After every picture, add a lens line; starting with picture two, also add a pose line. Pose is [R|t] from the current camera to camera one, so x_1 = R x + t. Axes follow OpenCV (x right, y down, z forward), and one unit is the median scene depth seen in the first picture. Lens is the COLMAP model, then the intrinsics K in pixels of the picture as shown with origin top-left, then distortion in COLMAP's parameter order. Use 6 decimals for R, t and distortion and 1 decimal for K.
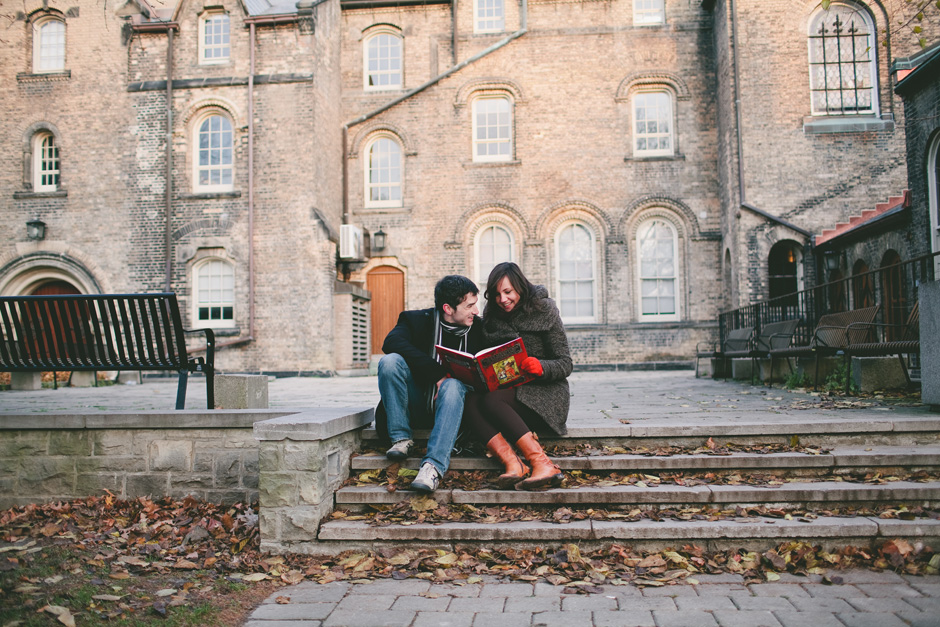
lens RADIAL K [[920.5, 0, 470.0], [0, 920.5, 313.5], [0, 0, 1]] dist [-0.105315, 0.132013]
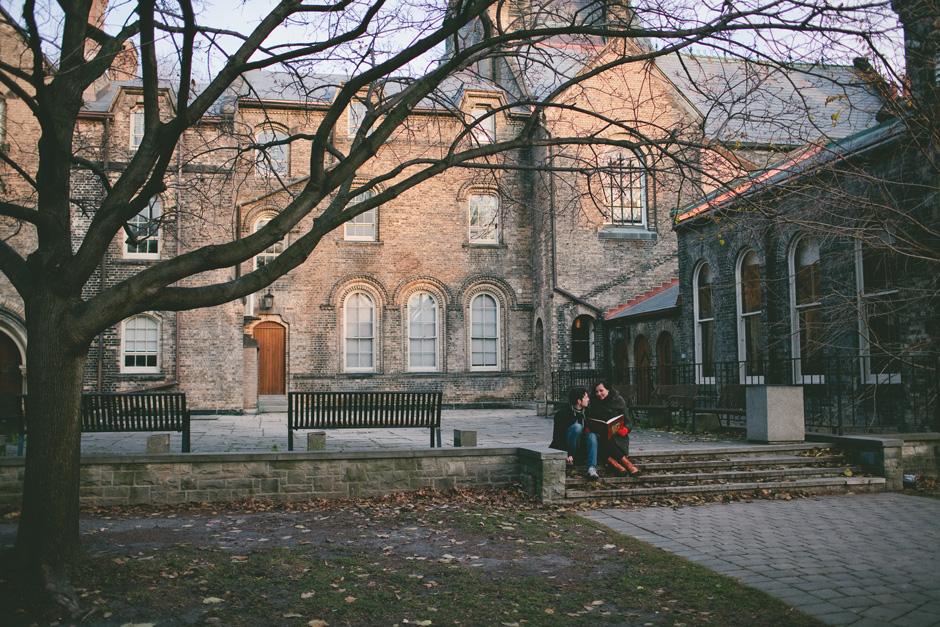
lens RADIAL K [[920.5, 0, 470.0], [0, 920.5, 313.5], [0, 0, 1]] dist [-0.105315, 0.132013]
pose [[0.952123, 0.030930, 0.304145, -0.231069], [-0.022577, 0.999266, -0.030944, -0.034704], [-0.304879, 0.022595, 0.952123, -0.260676]]
